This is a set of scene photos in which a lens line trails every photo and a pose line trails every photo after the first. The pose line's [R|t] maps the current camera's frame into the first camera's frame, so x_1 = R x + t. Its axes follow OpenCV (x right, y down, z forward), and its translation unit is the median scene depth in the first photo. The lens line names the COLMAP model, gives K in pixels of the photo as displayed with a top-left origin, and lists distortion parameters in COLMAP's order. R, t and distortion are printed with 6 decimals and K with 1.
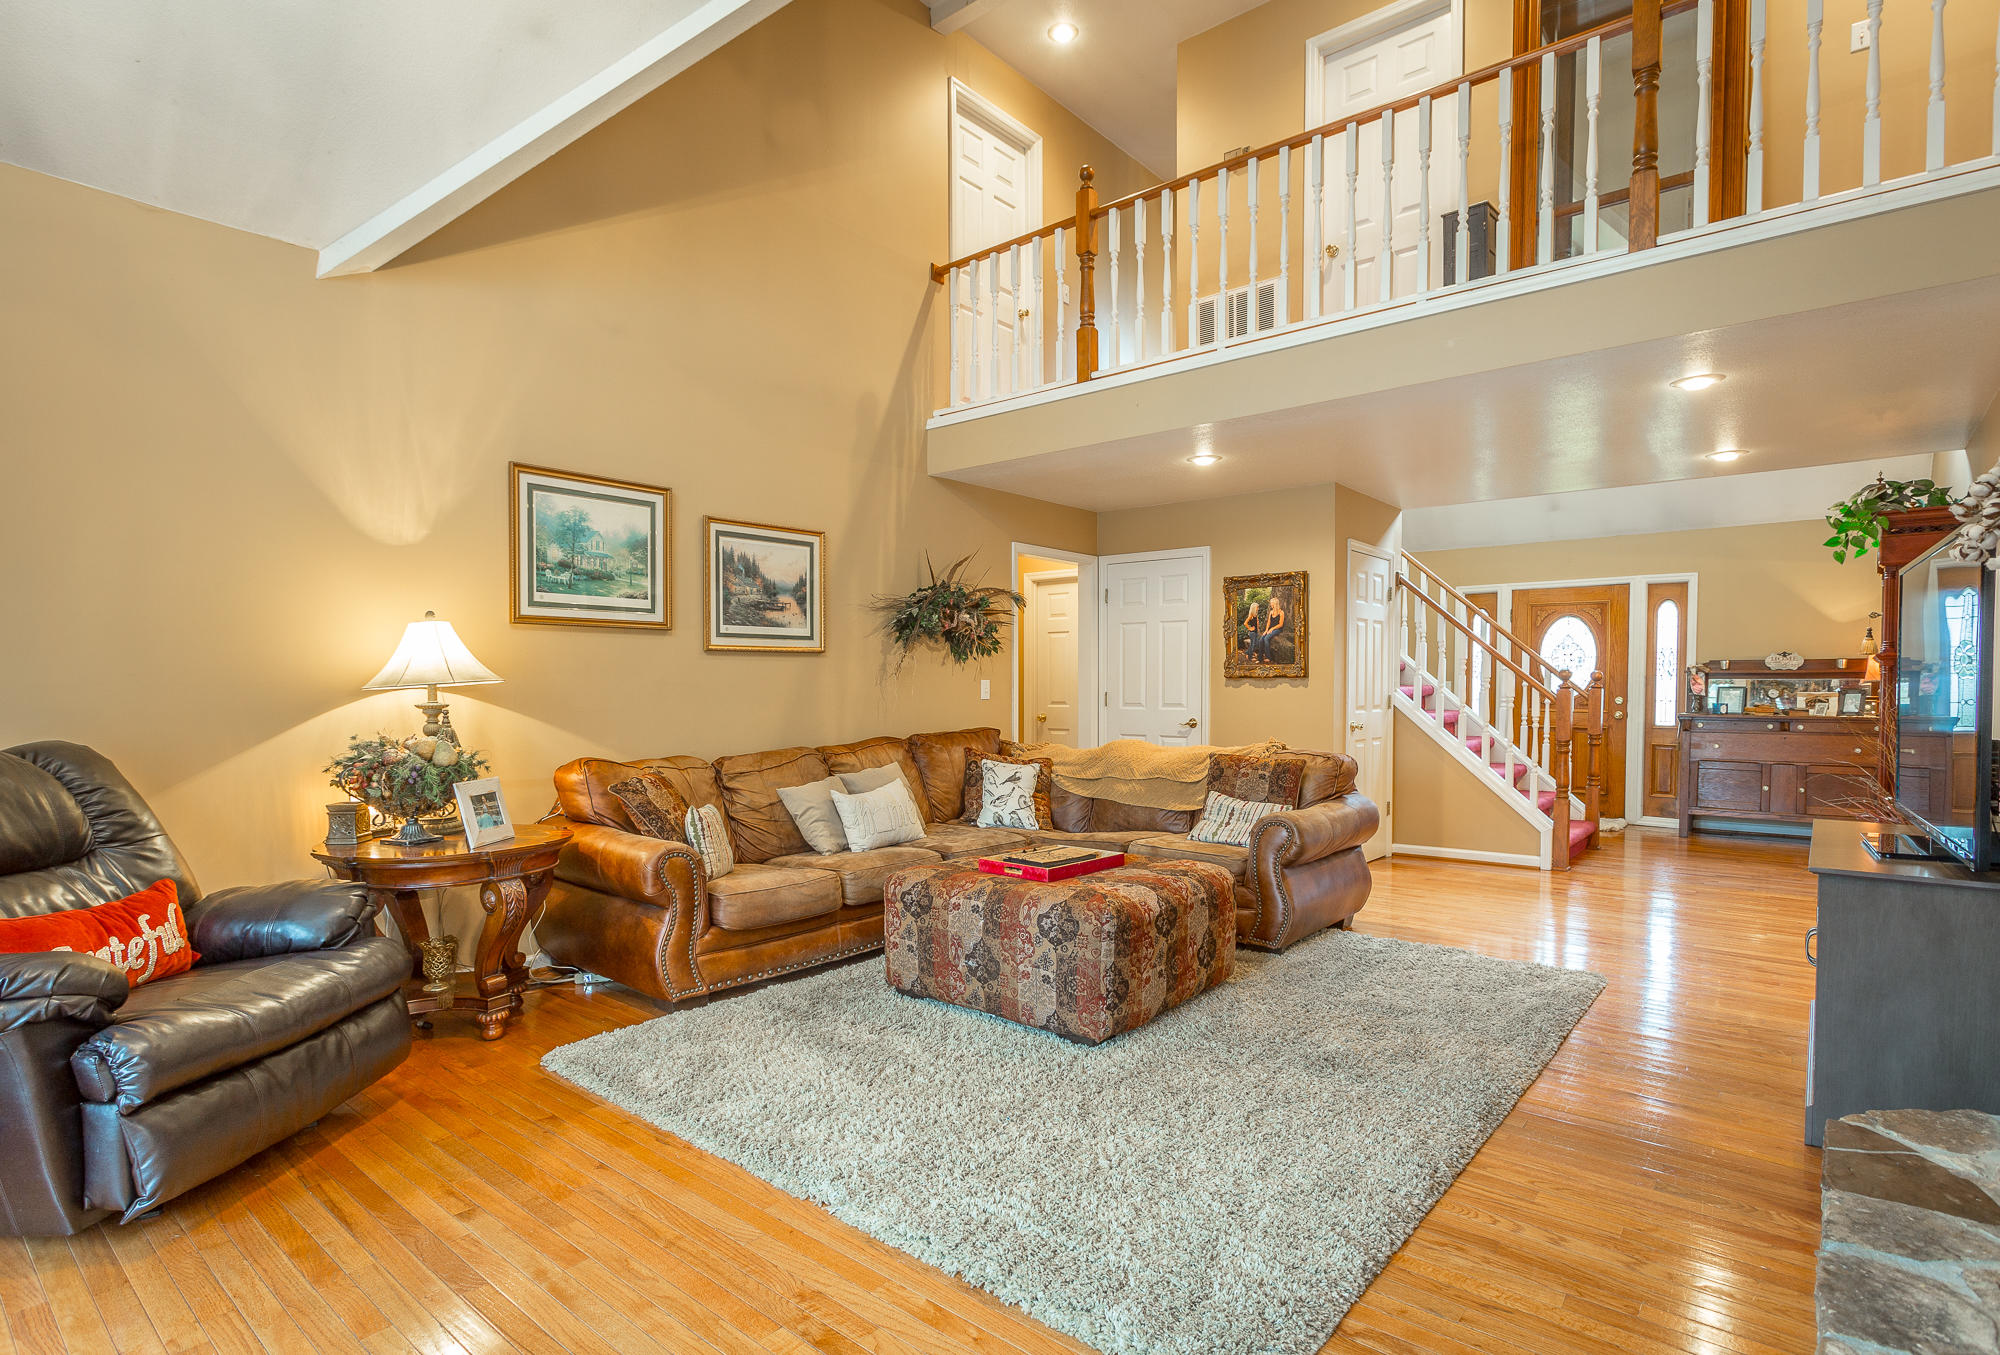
lens RADIAL K [[1021.7, 0, 1009.3], [0, 1021.7, 692.9], [0, 0, 1]] dist [-0.001009, -0.000077]
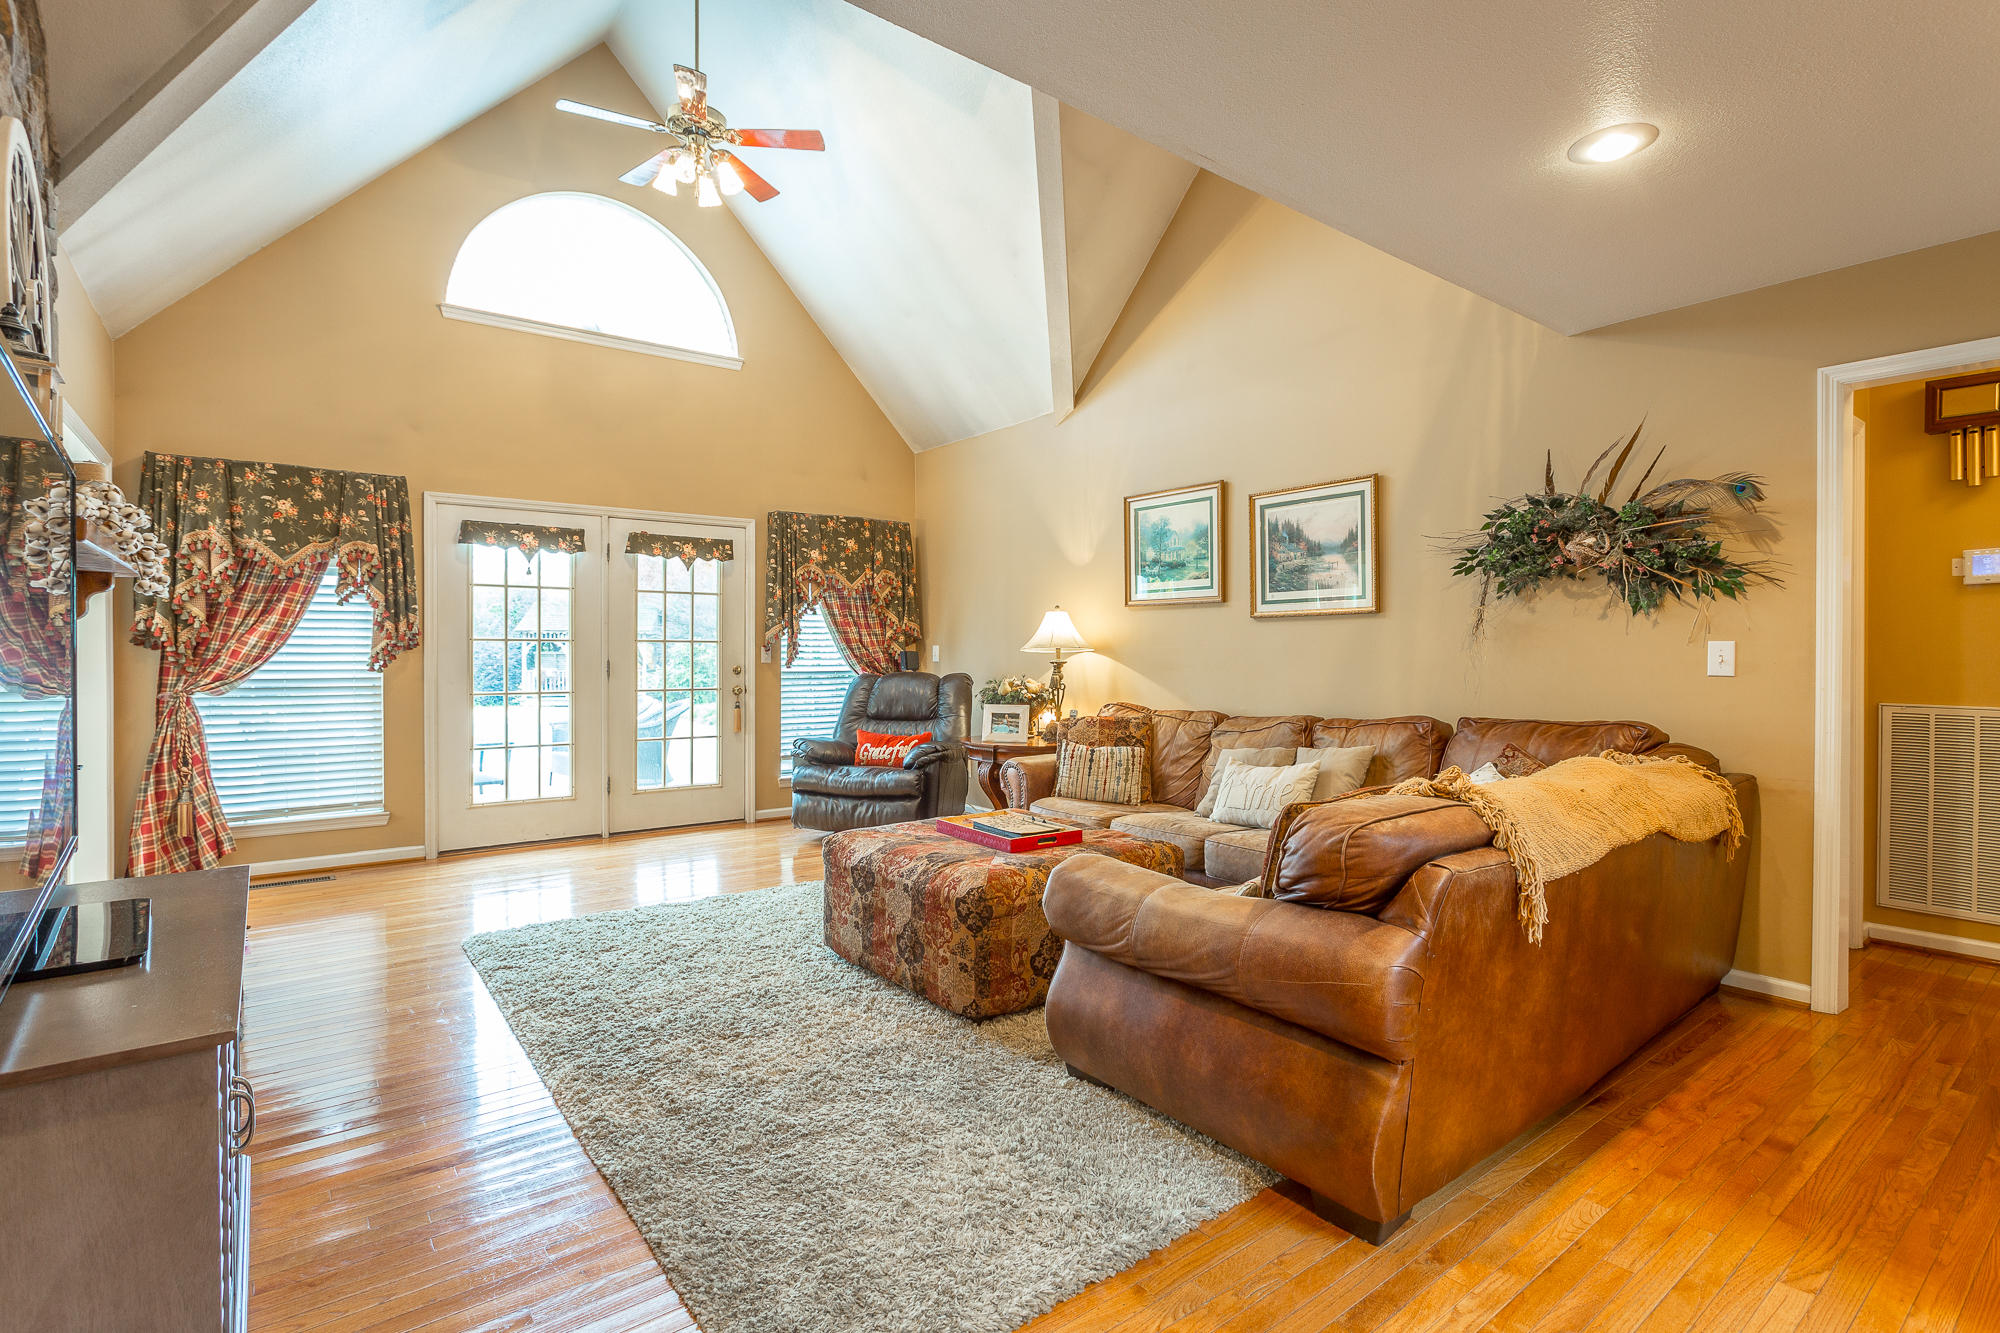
lens RADIAL K [[967.4, 0, 1004.3], [0, 967.4, 660.2], [0, 0, 1]] dist [-0.004963, -0.000594]
pose [[-0.223971, 0.007513, -0.974567, 0.756468], [-0.011185, 0.999885, 0.010279, -0.004315], [0.974532, 0.013203, -0.223861, 0.963107]]
